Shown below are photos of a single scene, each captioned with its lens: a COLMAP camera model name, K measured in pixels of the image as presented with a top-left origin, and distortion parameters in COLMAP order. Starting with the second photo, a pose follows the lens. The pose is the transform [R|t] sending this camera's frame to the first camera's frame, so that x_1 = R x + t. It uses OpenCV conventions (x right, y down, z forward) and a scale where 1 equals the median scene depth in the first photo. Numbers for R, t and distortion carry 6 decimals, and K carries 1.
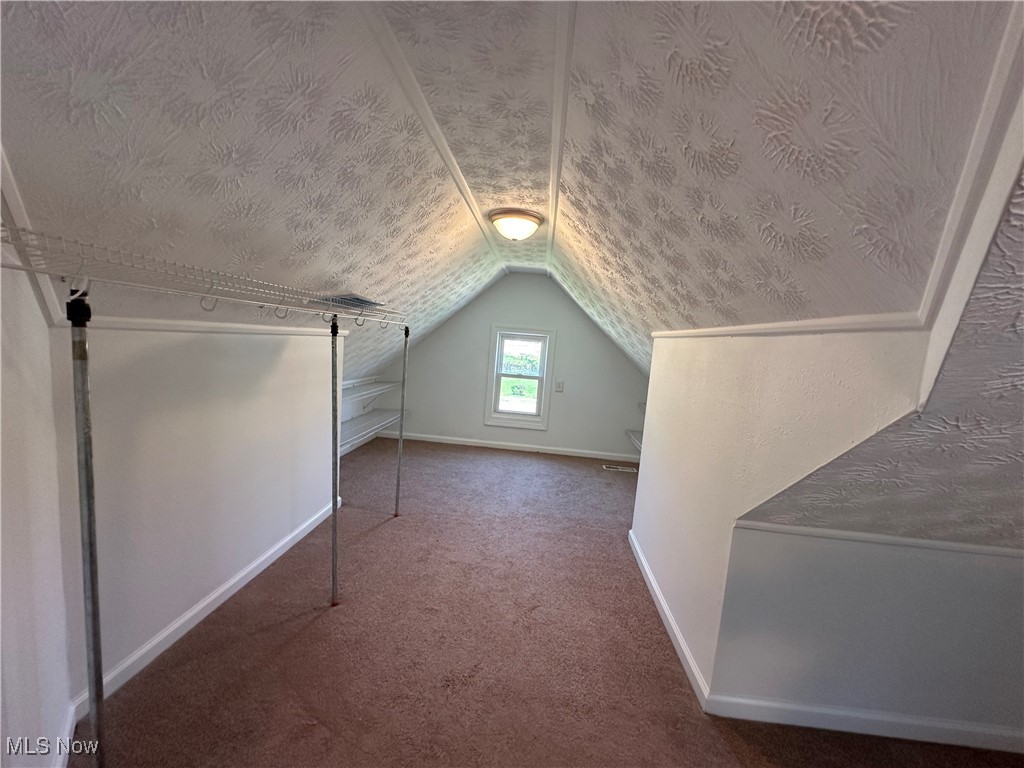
lens RADIAL K [[406.5, 0, 508.0], [0, 406.5, 387.5], [0, 0, 1]] dist [-0.003994, 0.000857]
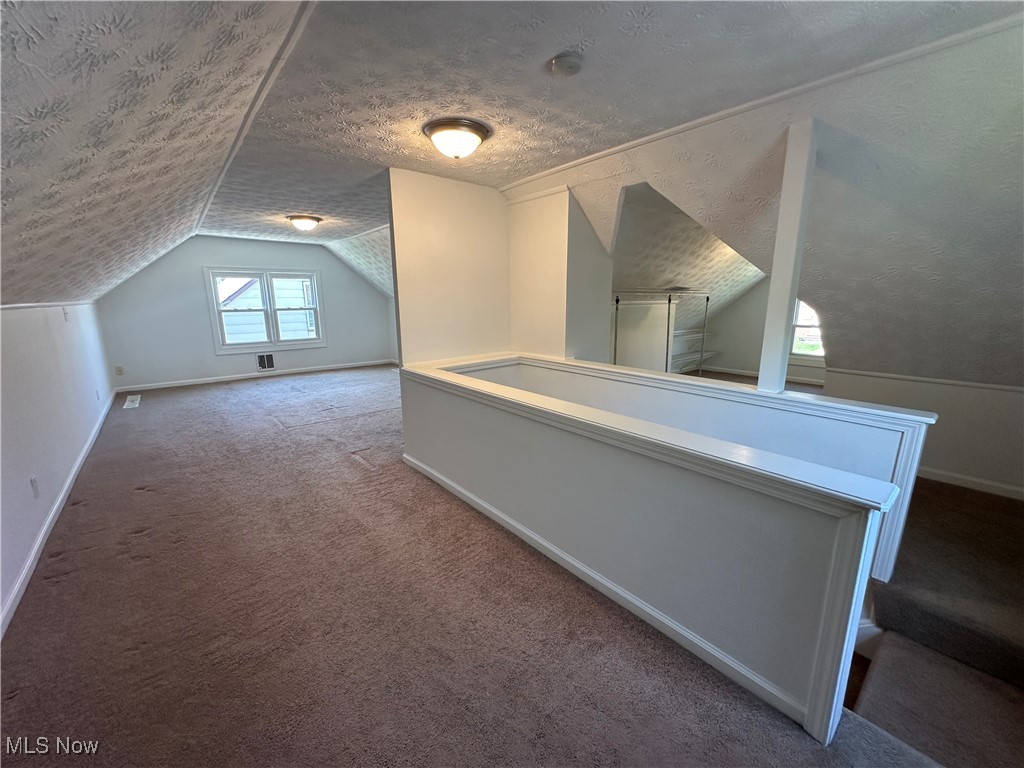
lens RADIAL K [[406.5, 0, 506.9], [0, 406.5, 385.4], [0, 0, 1]] dist [-0.003994, 0.000857]
pose [[0.697643, 0.063724, -0.713606, 0.729306], [-0.022071, 0.997475, 0.067496, 0.243754], [0.716106, -0.031338, 0.697288, -1.561568]]
